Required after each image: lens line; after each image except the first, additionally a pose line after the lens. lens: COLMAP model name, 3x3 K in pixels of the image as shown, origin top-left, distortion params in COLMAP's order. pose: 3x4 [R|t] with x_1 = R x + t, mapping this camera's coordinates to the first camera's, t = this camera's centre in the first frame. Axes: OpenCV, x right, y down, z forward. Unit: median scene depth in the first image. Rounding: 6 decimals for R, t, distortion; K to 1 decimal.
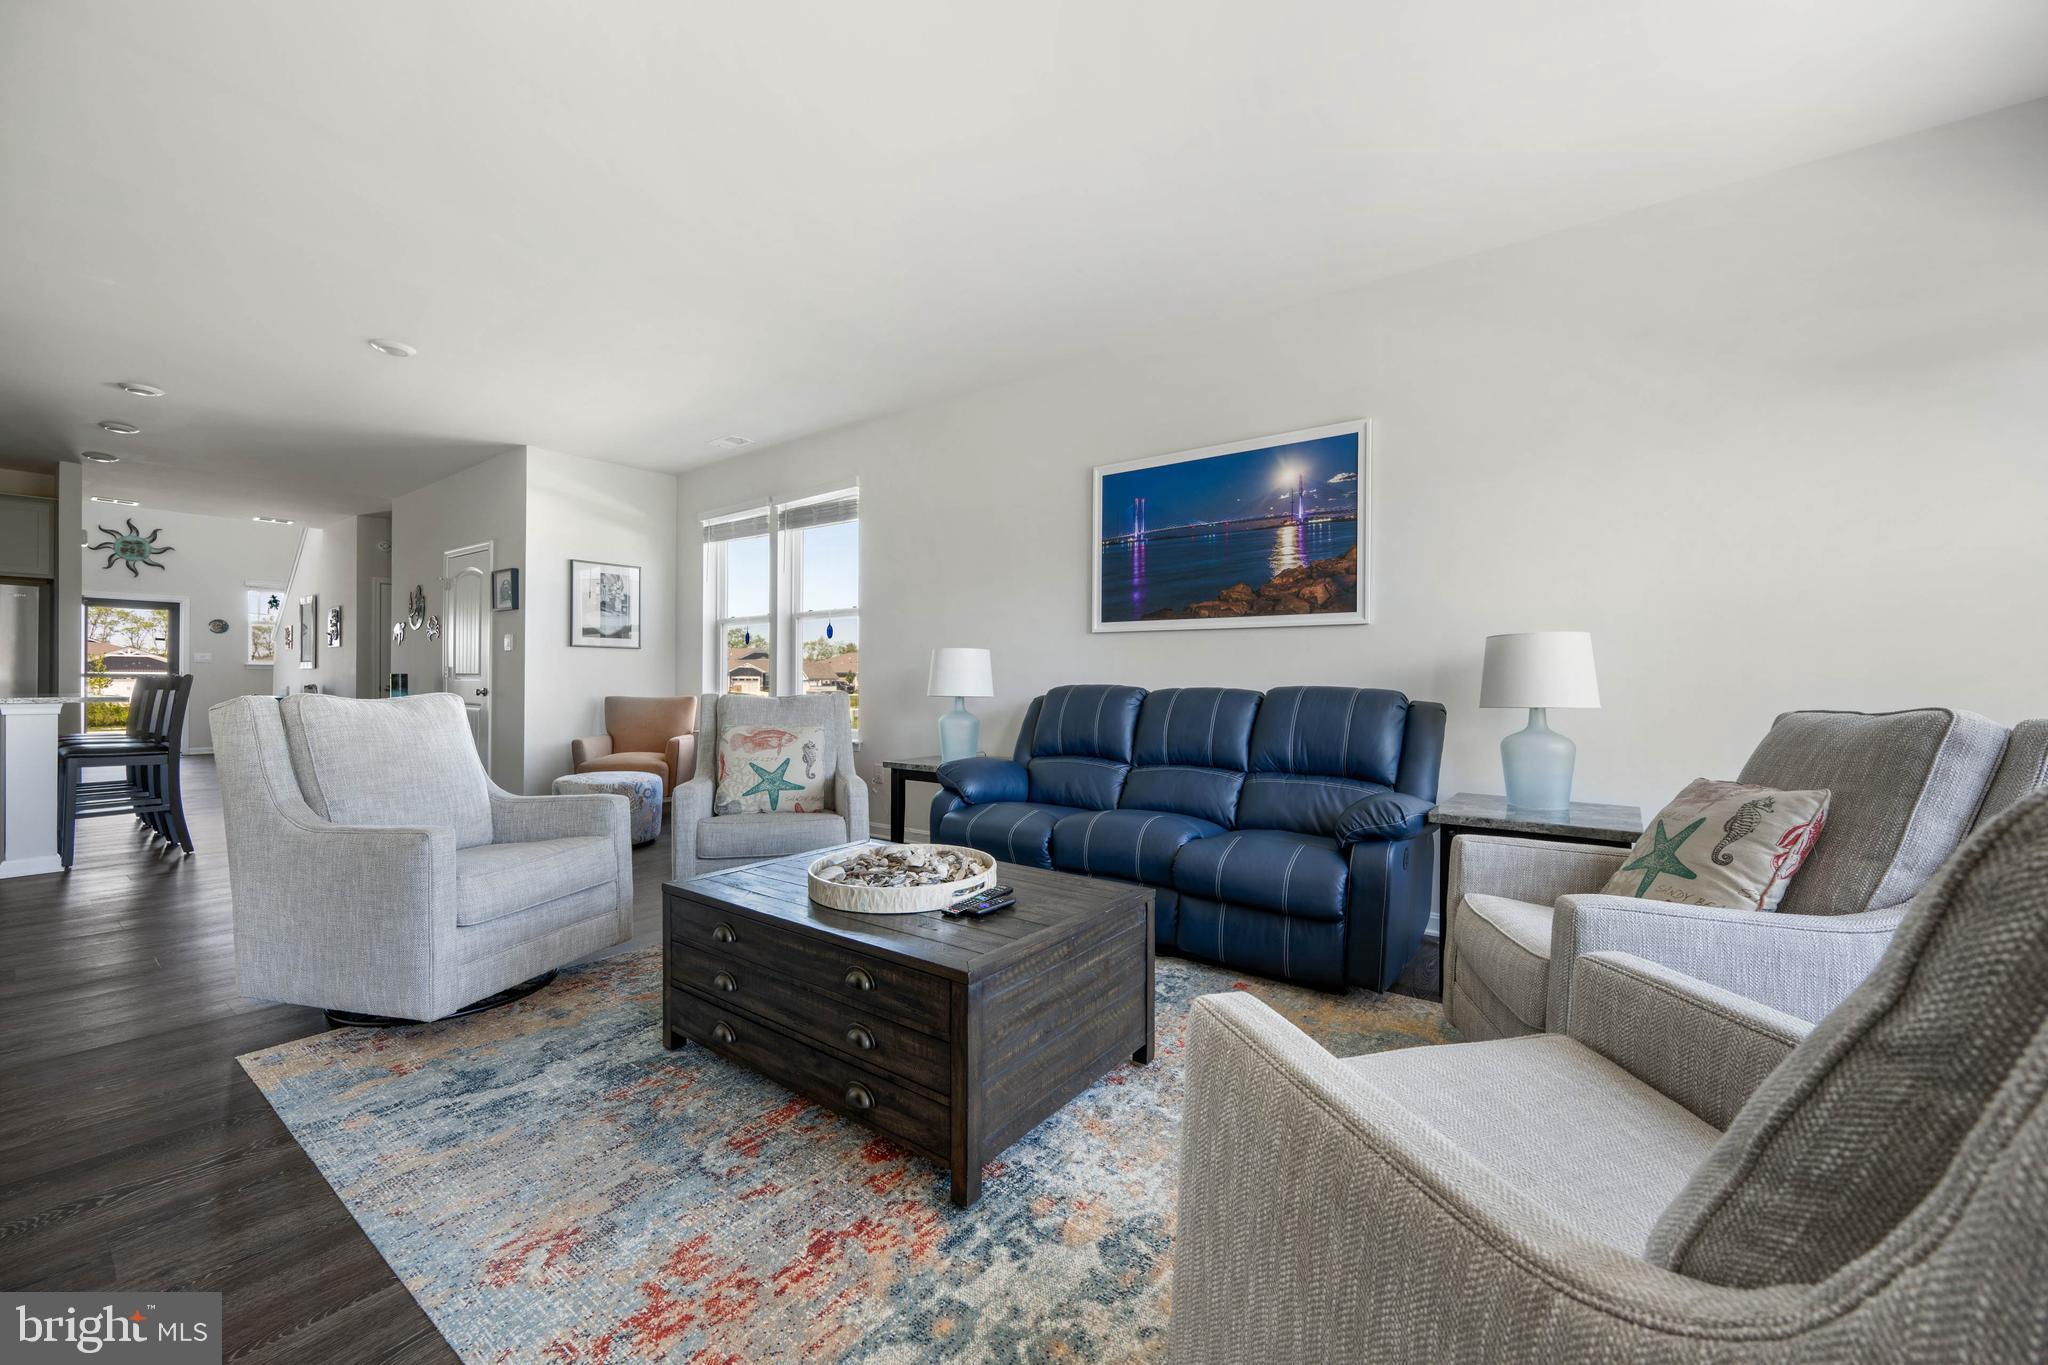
lens RADIAL K [[808.3, 0, 1023.2], [0, 808.3, 675.3], [0, 0, 1]] dist [0.001161, 0.000041]
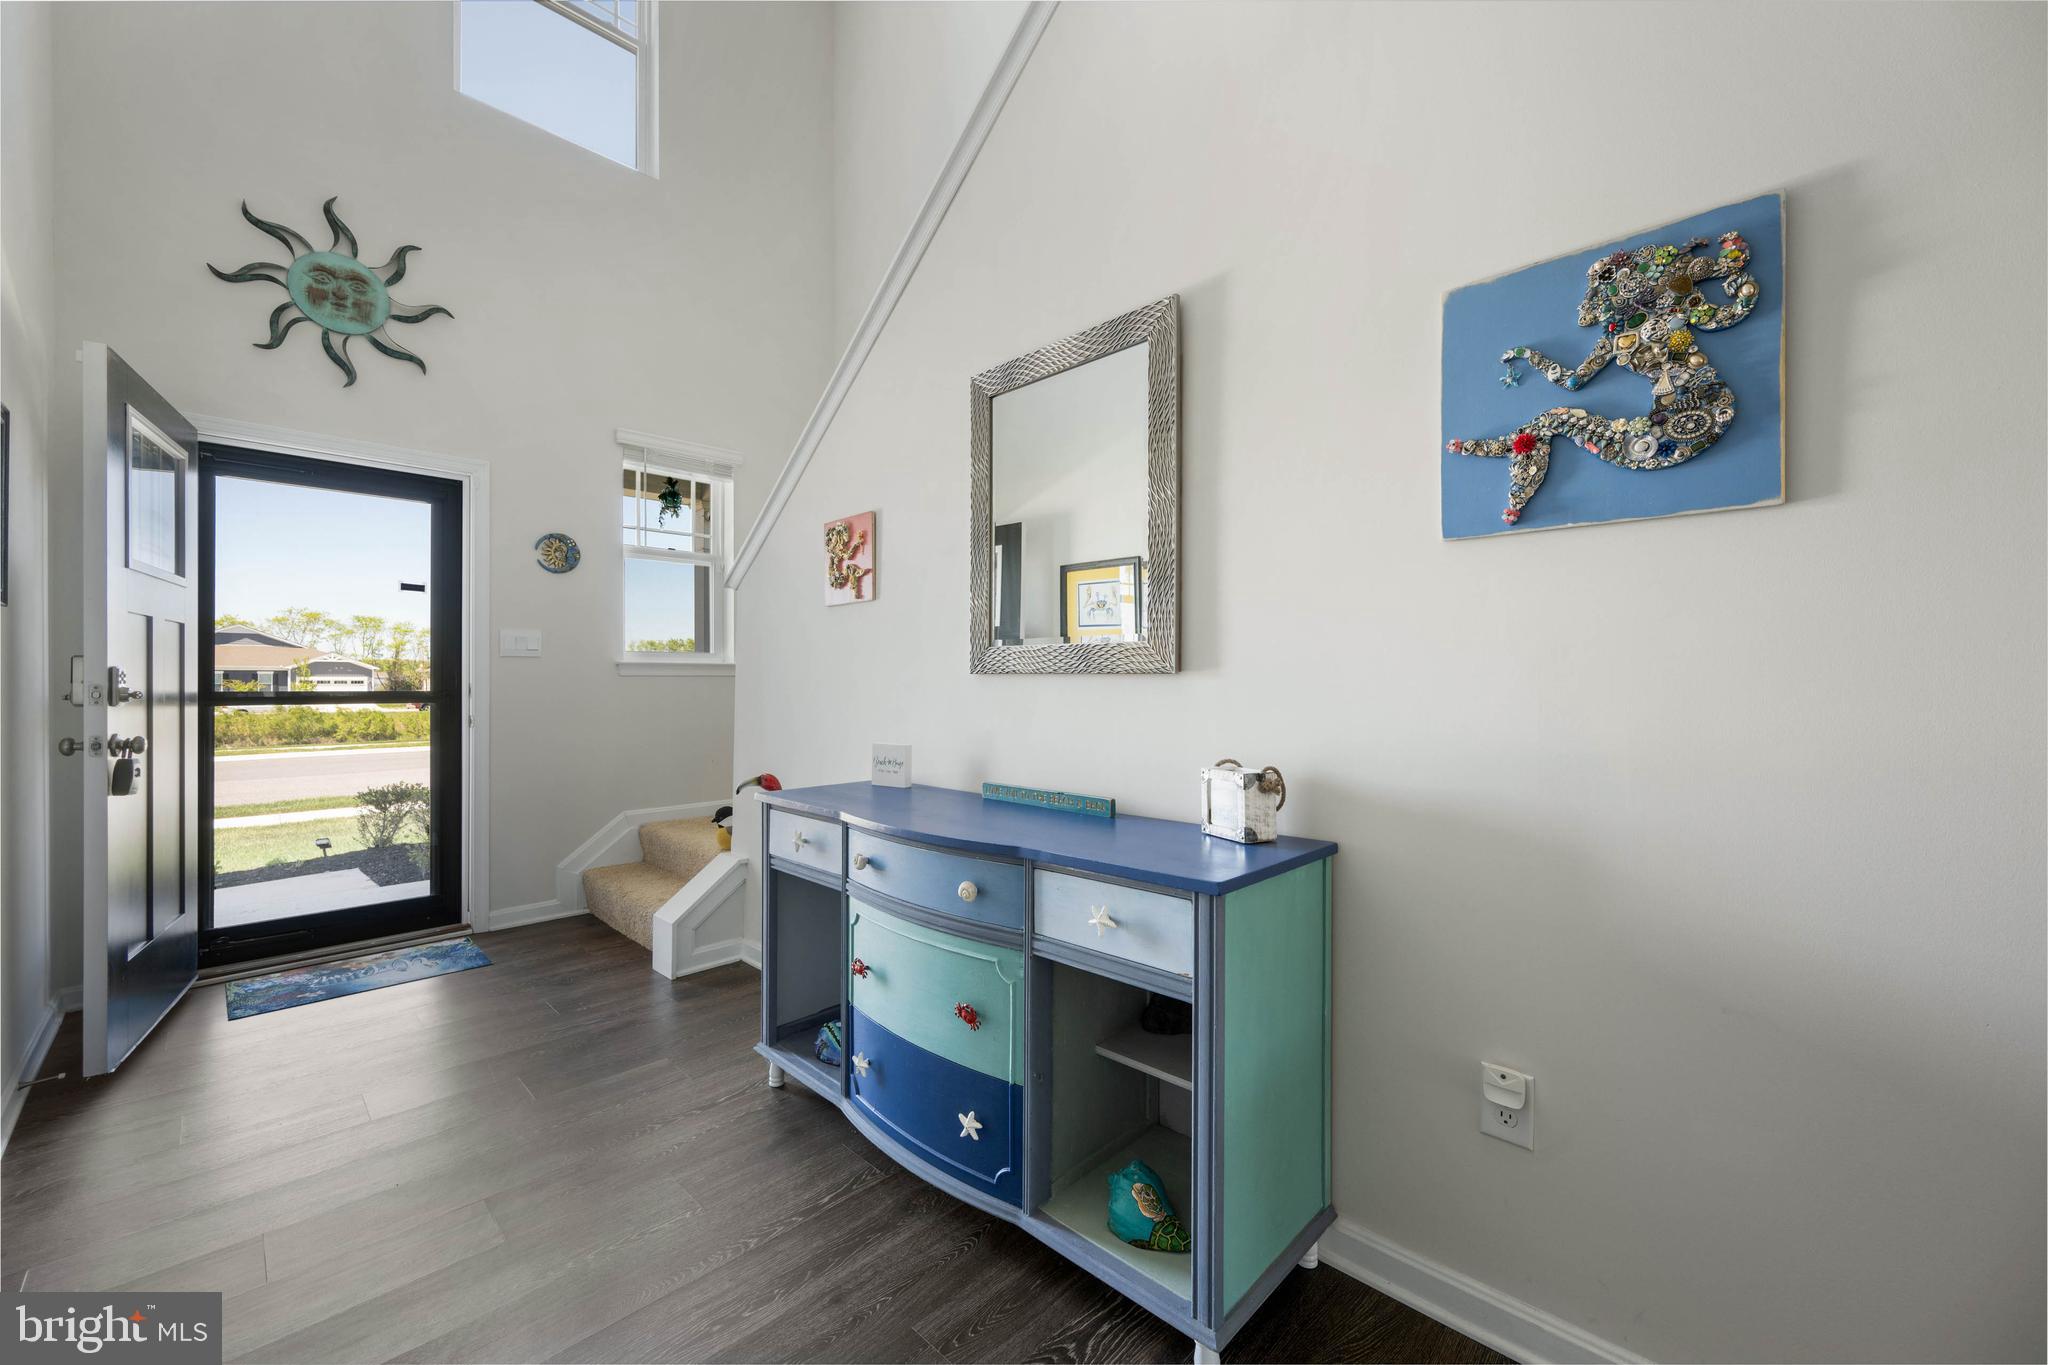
lens RADIAL K [[808.3, 0, 1010.8], [0, 808.3, 677.8], [0, 0, 1]] dist [0.001161, 0.000041]
pose [[0.990585, -0.004023, -0.136844, -2.212329], [0.004602, 0.999982, 0.003915, -0.021200], [0.136825, -0.004507, 0.990585, 2.001900]]
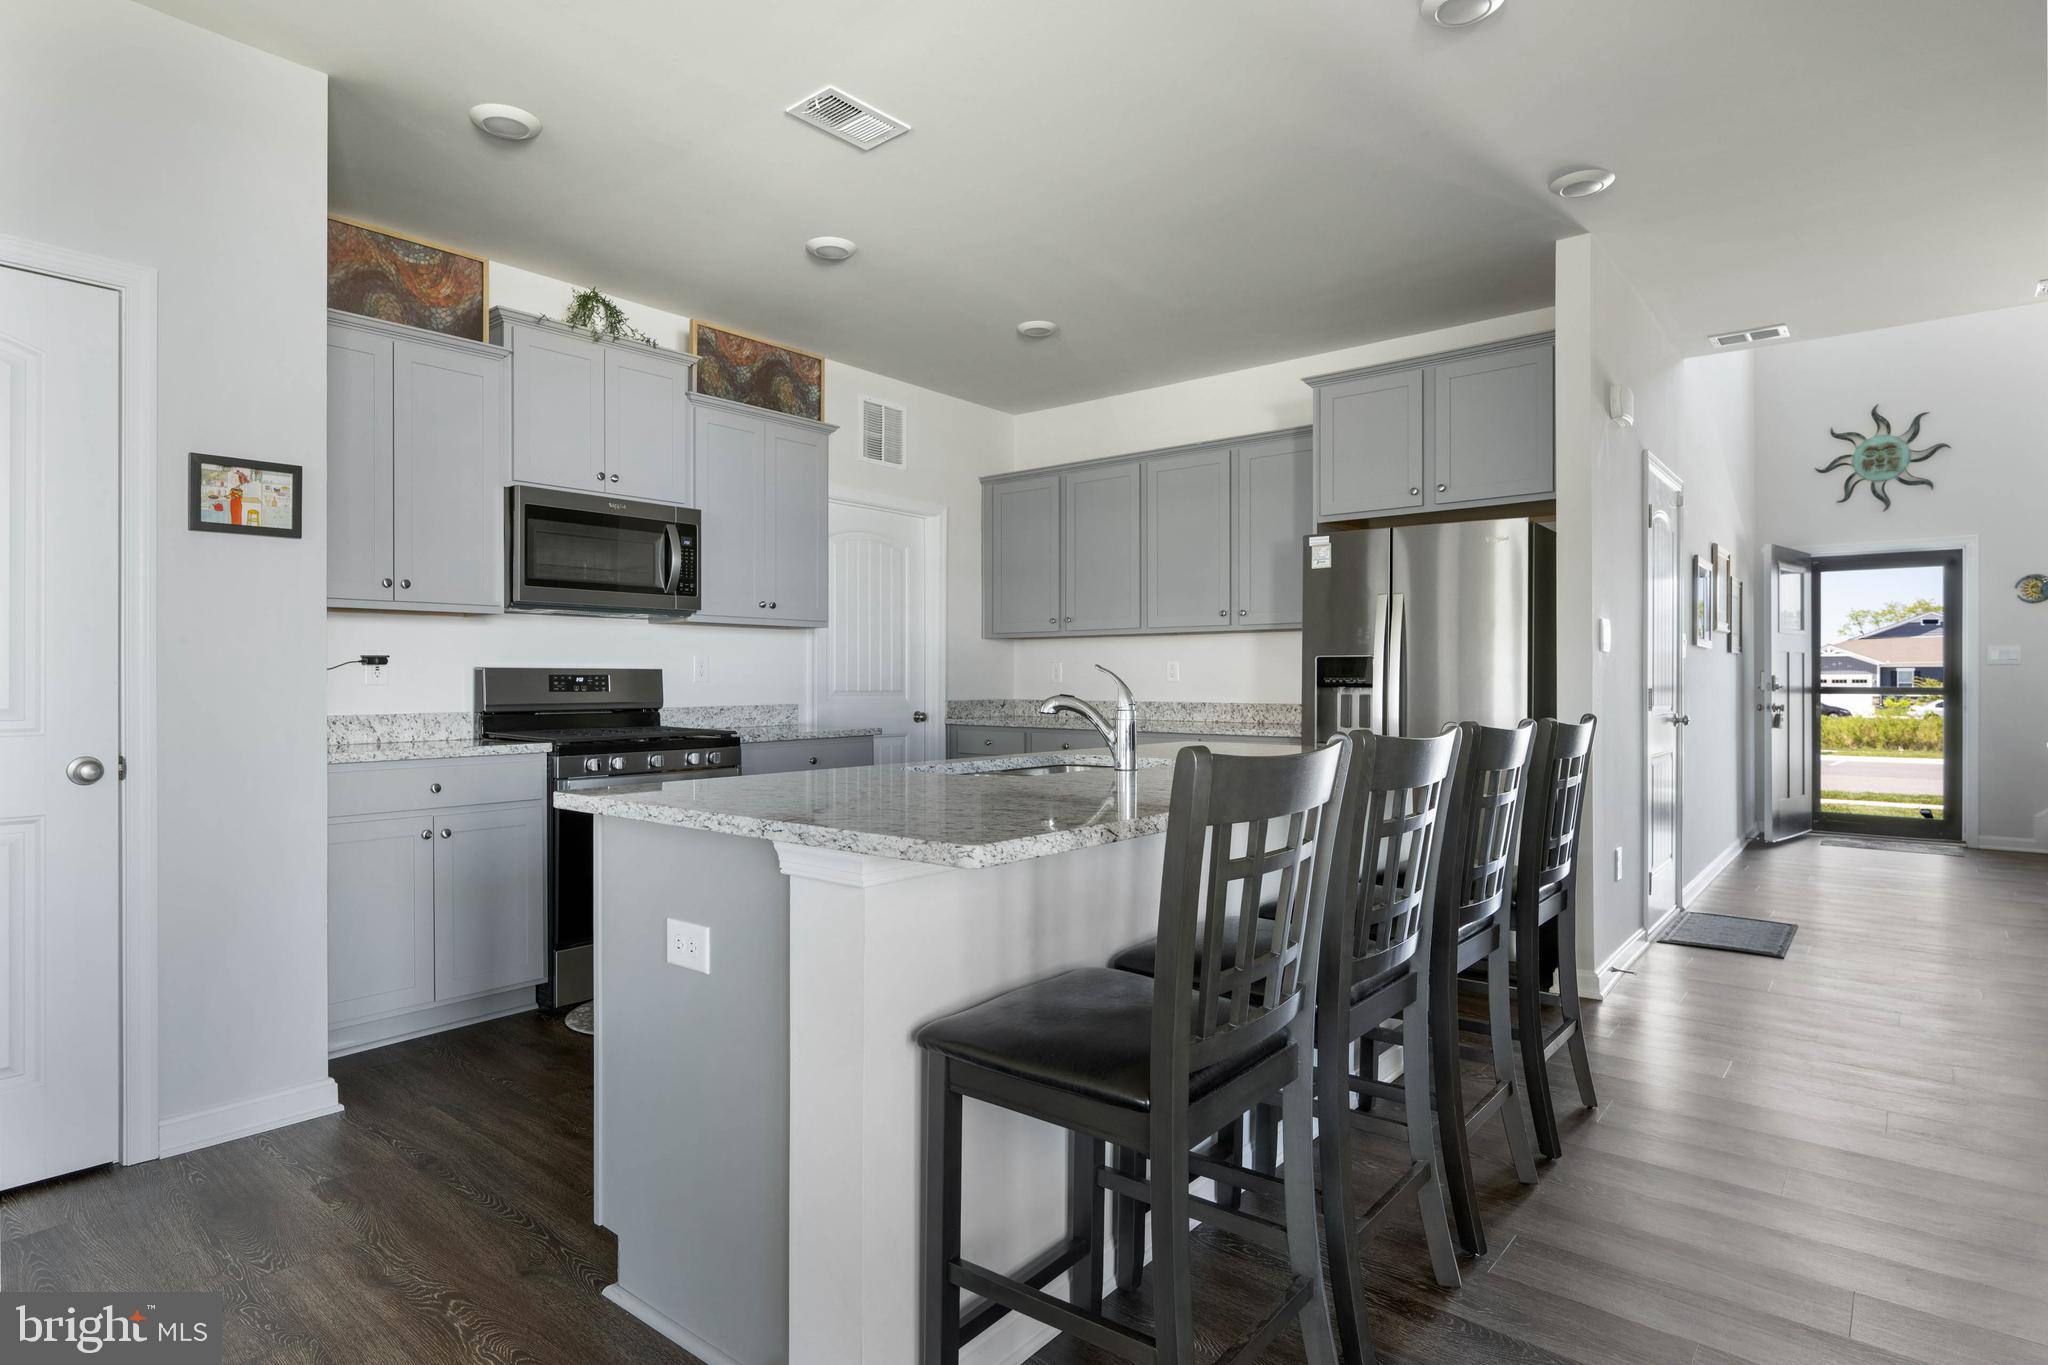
lens RADIAL K [[1086.8, 0, 1019.3], [0, 1086.8, 682.1], [0, 0, 1]] dist [-0.013883, 0.000550]
pose [[-0.029674, -0.001261, -0.999559, -0.988084], [0.007939, 0.999967, -0.001497, -0.026016], [0.999528, -0.007980, -0.029663, 1.216161]]
